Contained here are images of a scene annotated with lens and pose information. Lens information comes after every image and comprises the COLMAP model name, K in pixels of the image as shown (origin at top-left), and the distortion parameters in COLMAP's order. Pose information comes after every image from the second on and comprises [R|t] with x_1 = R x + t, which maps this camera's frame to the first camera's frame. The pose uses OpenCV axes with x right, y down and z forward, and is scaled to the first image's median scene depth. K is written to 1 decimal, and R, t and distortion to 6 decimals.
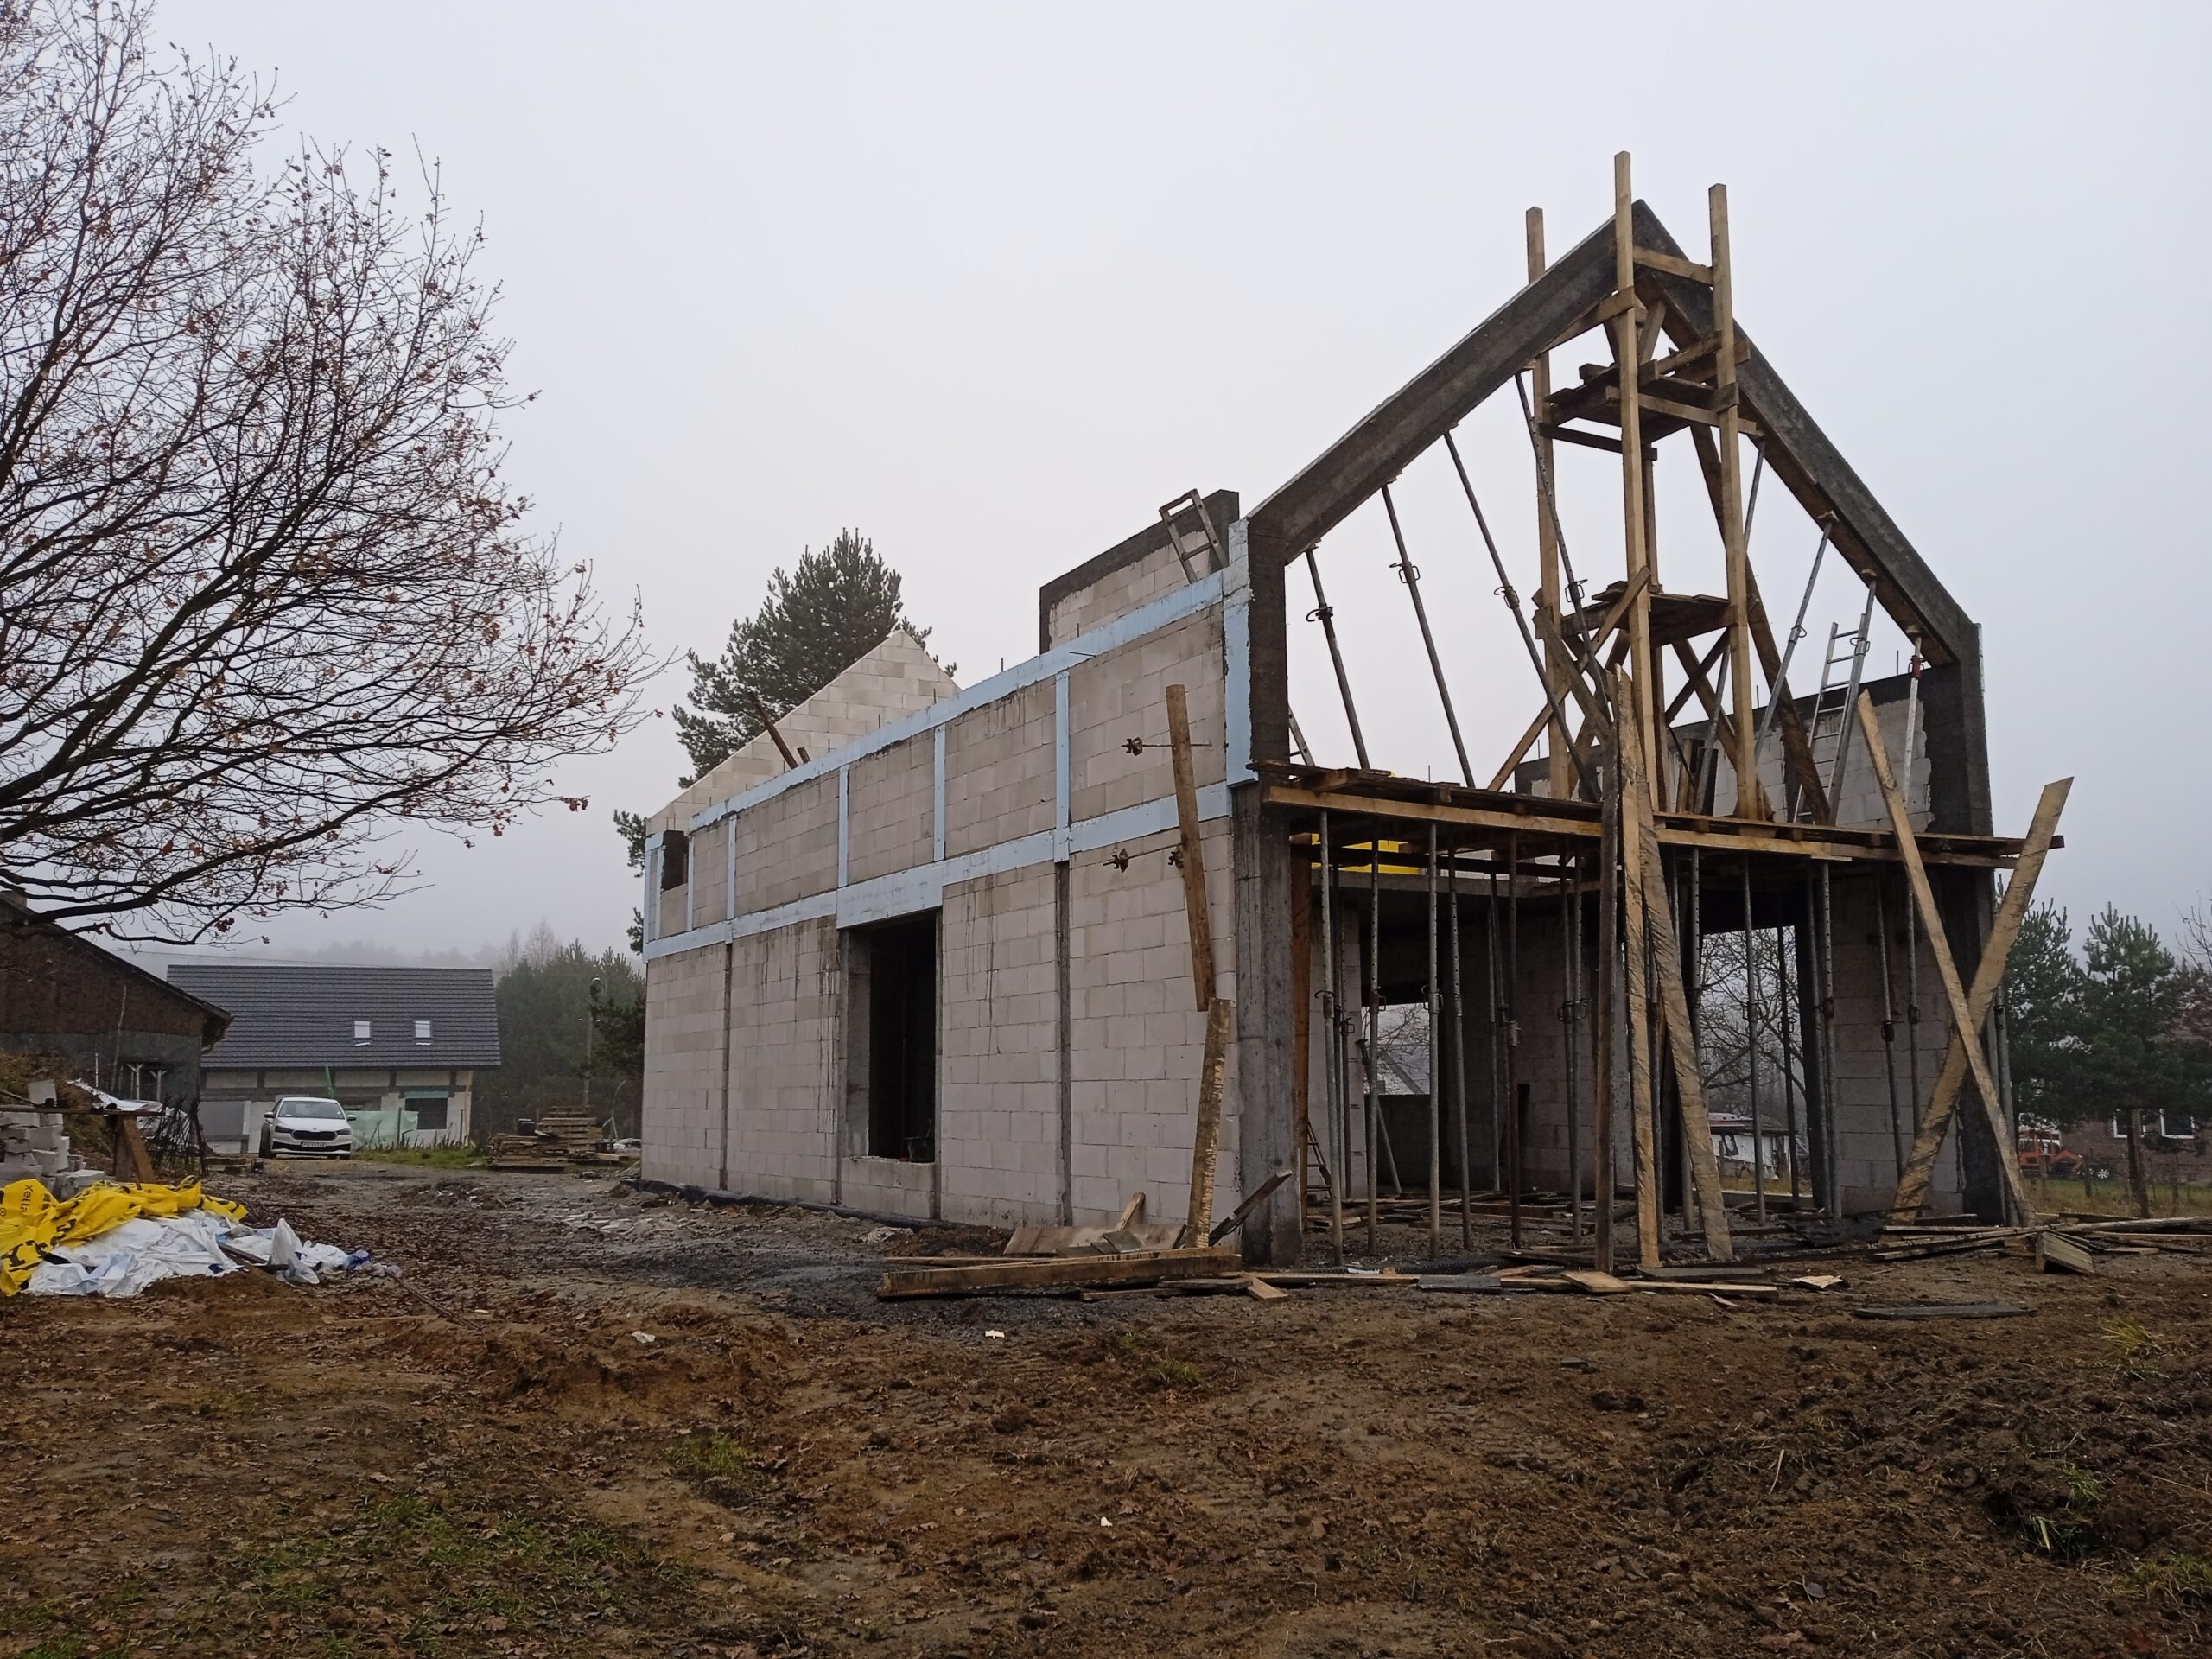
lens RADIAL K [[1801.3, 0, 1119.0], [0, 1801.3, 817.8], [0, 0, 1]] dist [0.112318, -0.166006]
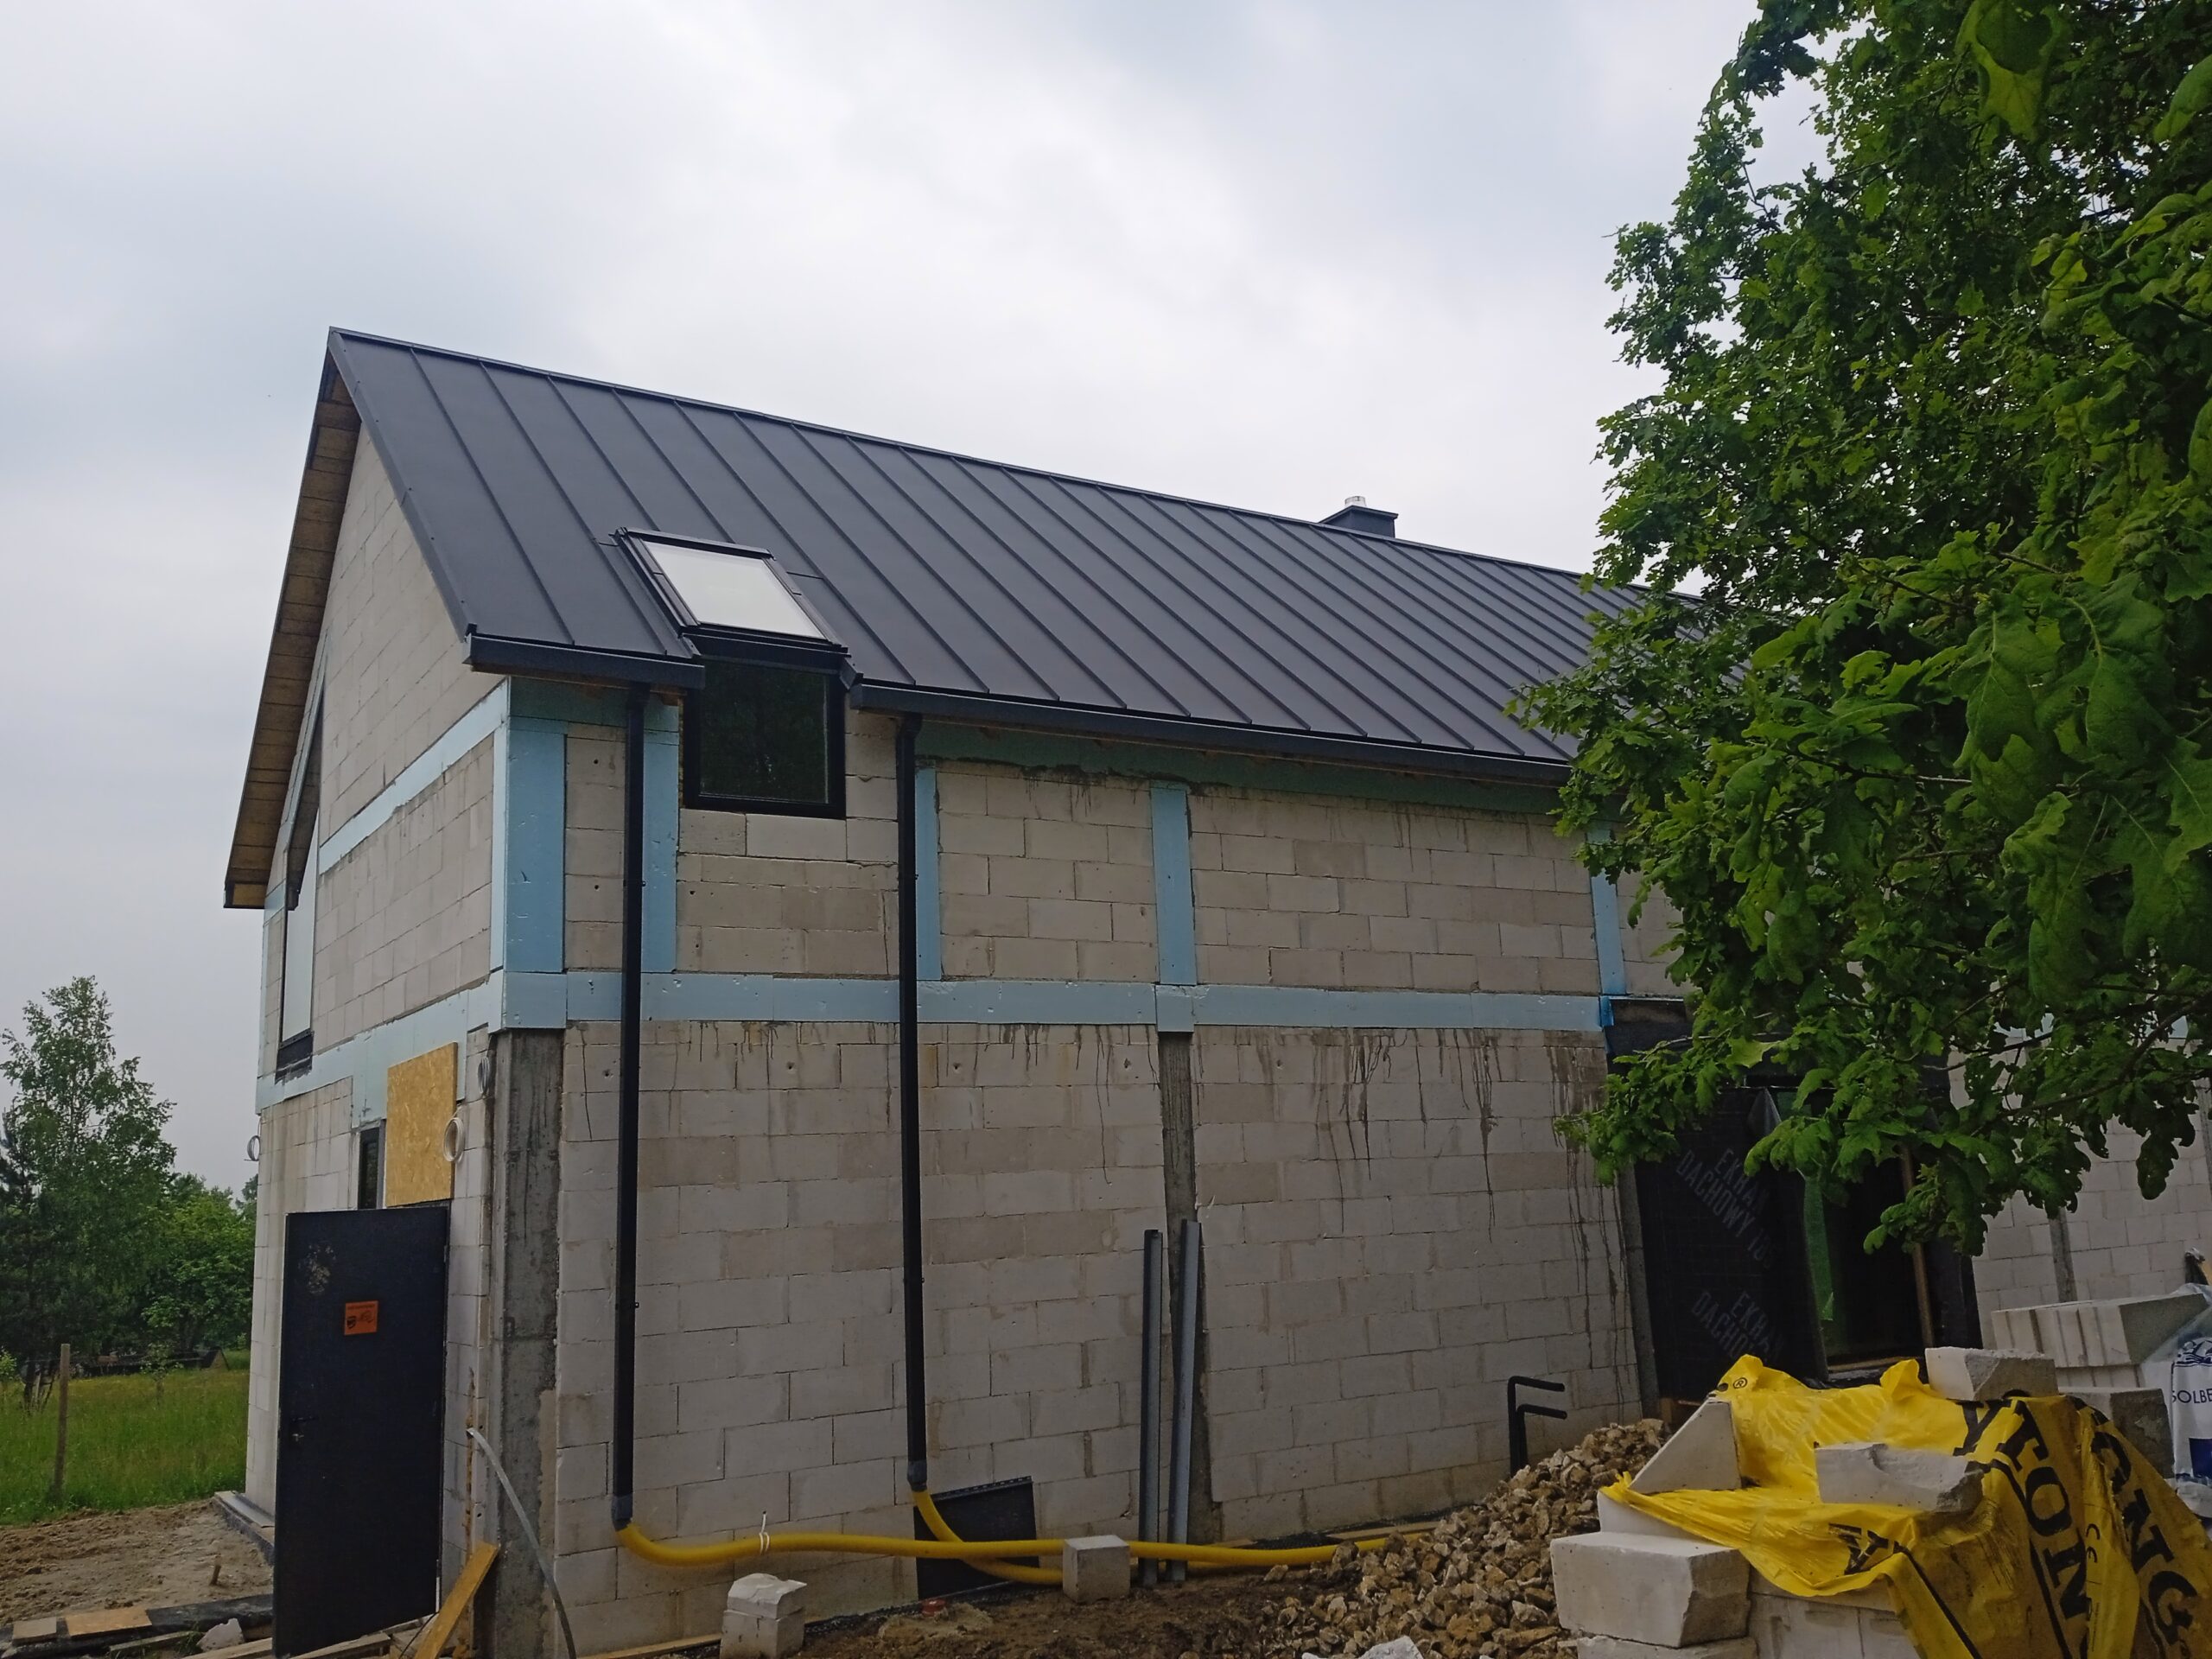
lens RADIAL K [[1826.6, 0, 1090.2], [0, 1826.6, 858.6], [0, 0, 1]] dist [0.114080, -0.176232]
pose [[-0.060832, 0.184689, 0.980913, -1.021146], [-0.103075, 0.976316, -0.190216, 0.172459], [-0.992812, -0.112679, -0.040354, 1.511246]]
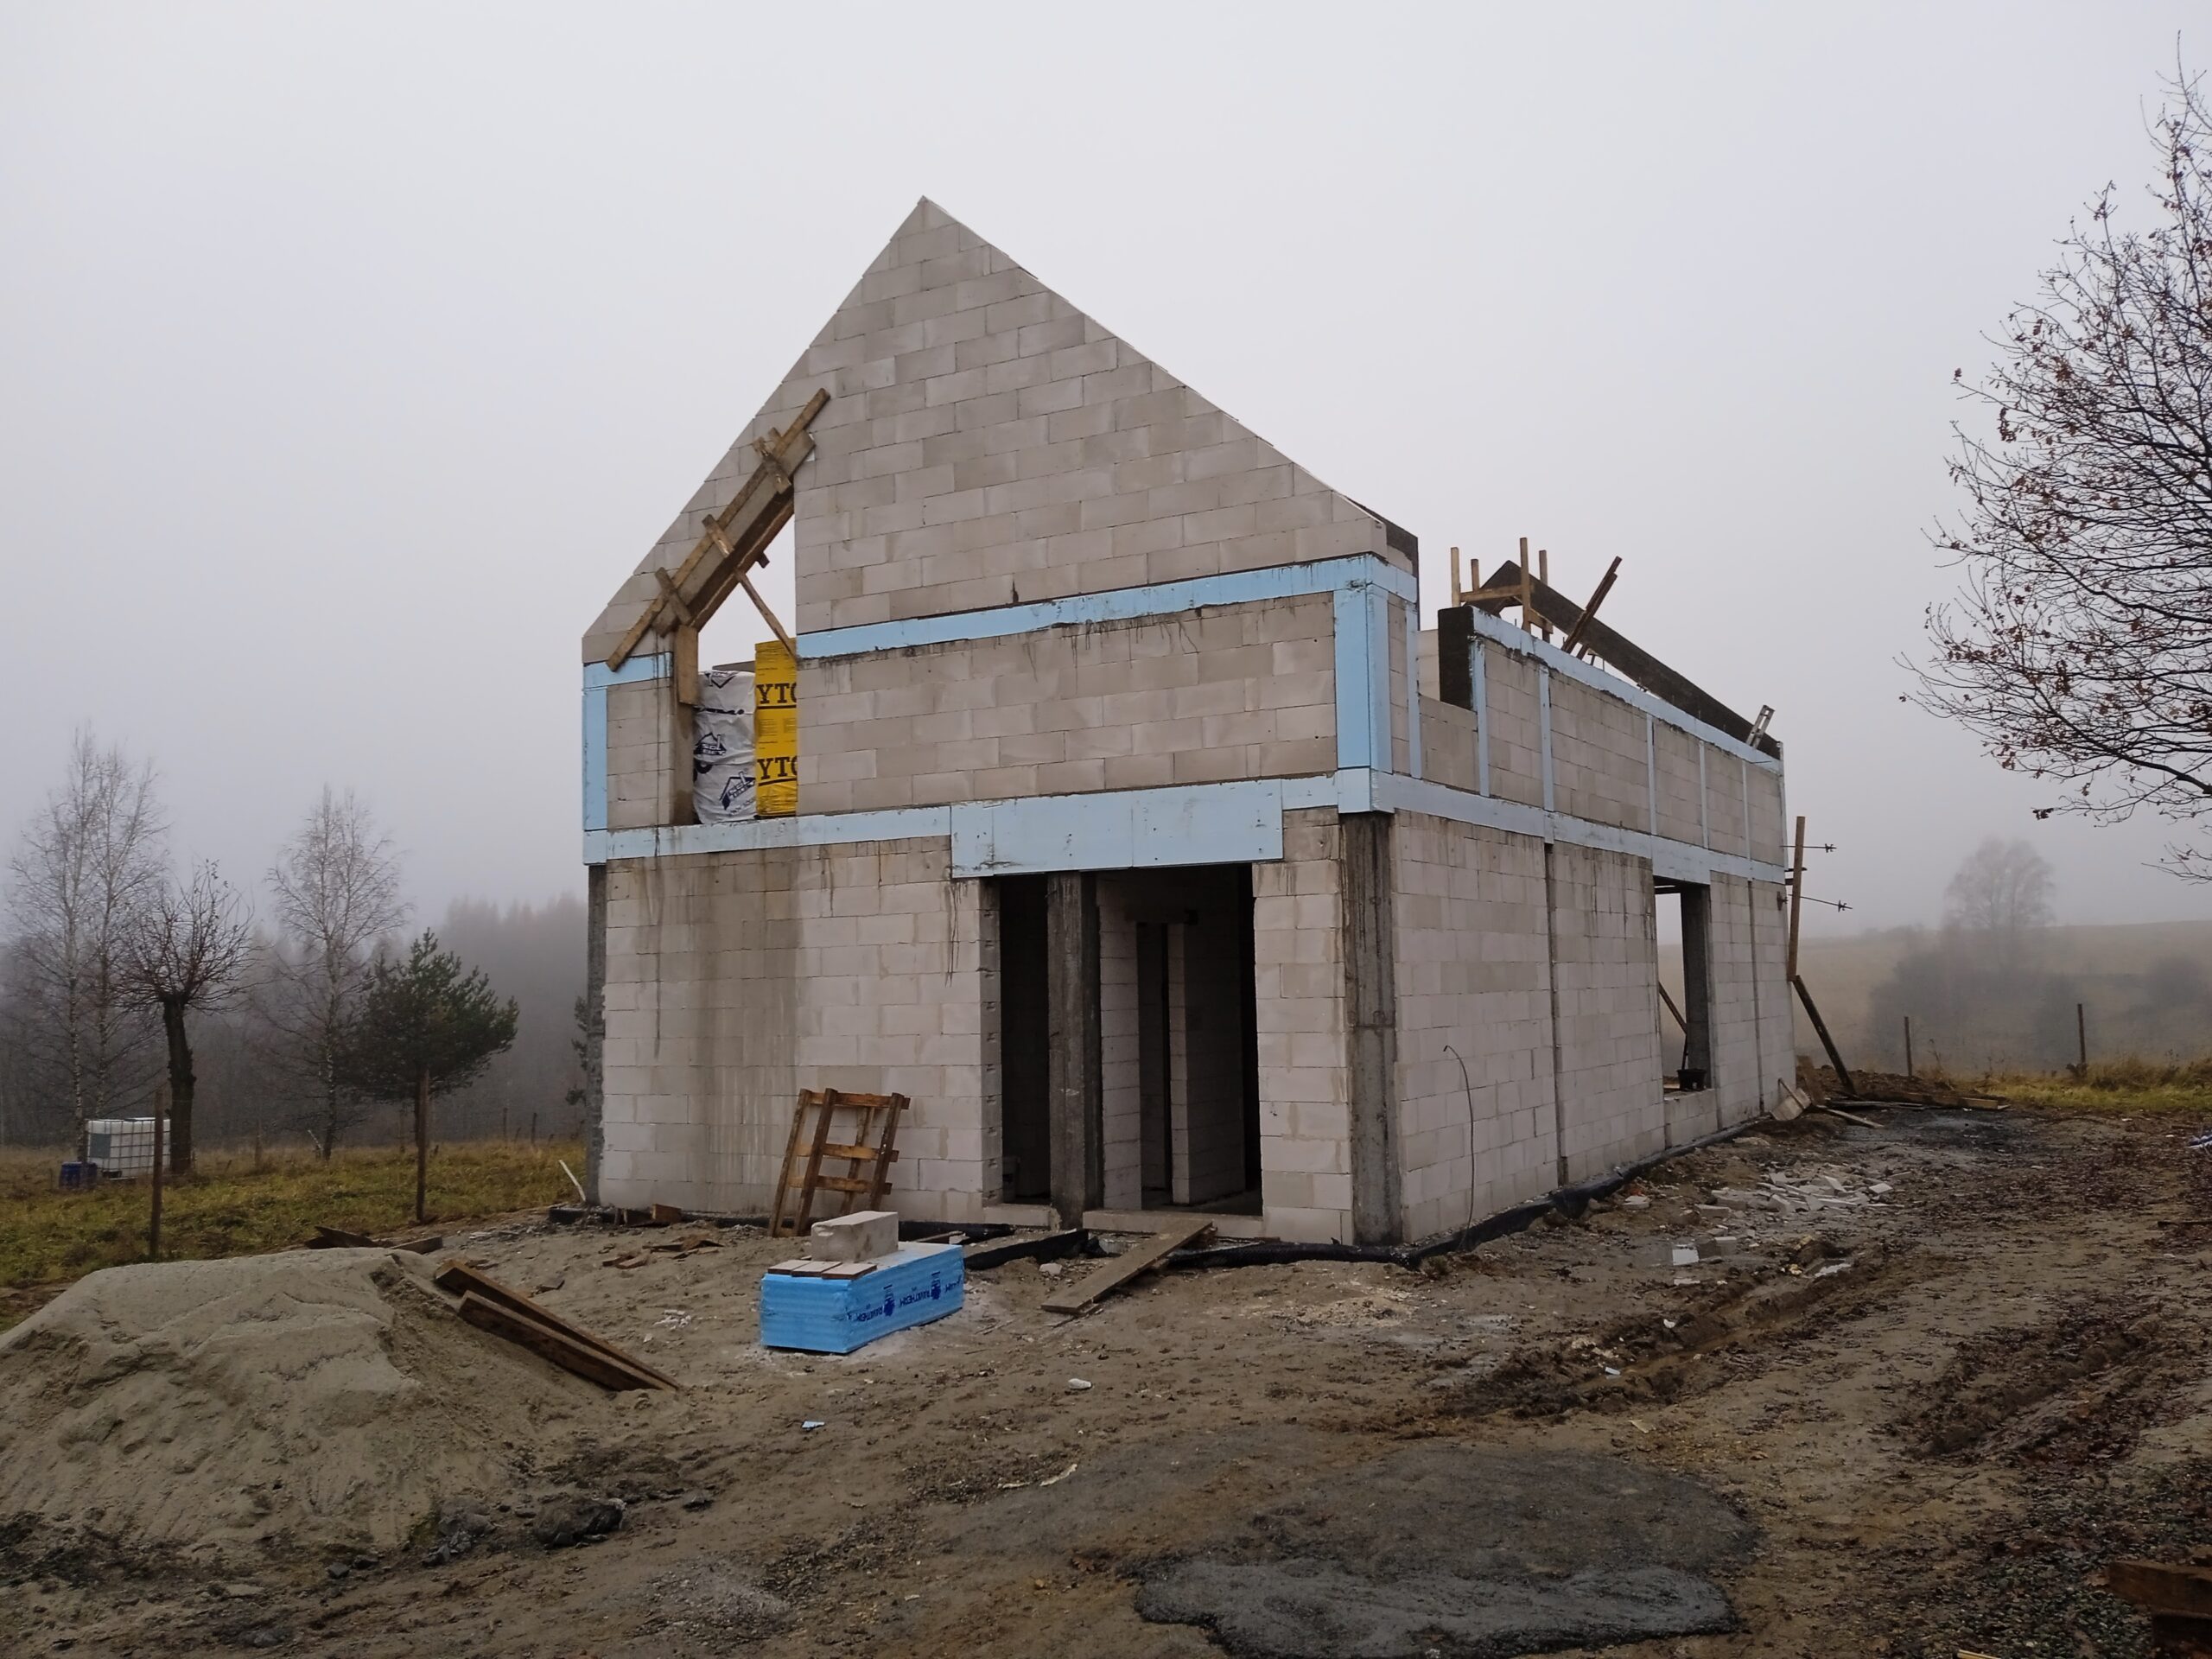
lens RADIAL K [[1812.4, 0, 1106.0], [0, 1812.4, 829.5], [0, 0, 1]] dist [0.117595, -0.157935]
pose [[-0.522138, 0.090937, 0.847999, -1.052372], [-0.100743, 0.980762, -0.167205, 0.288906], [-0.846890, -0.172734, -0.502931, 2.174096]]
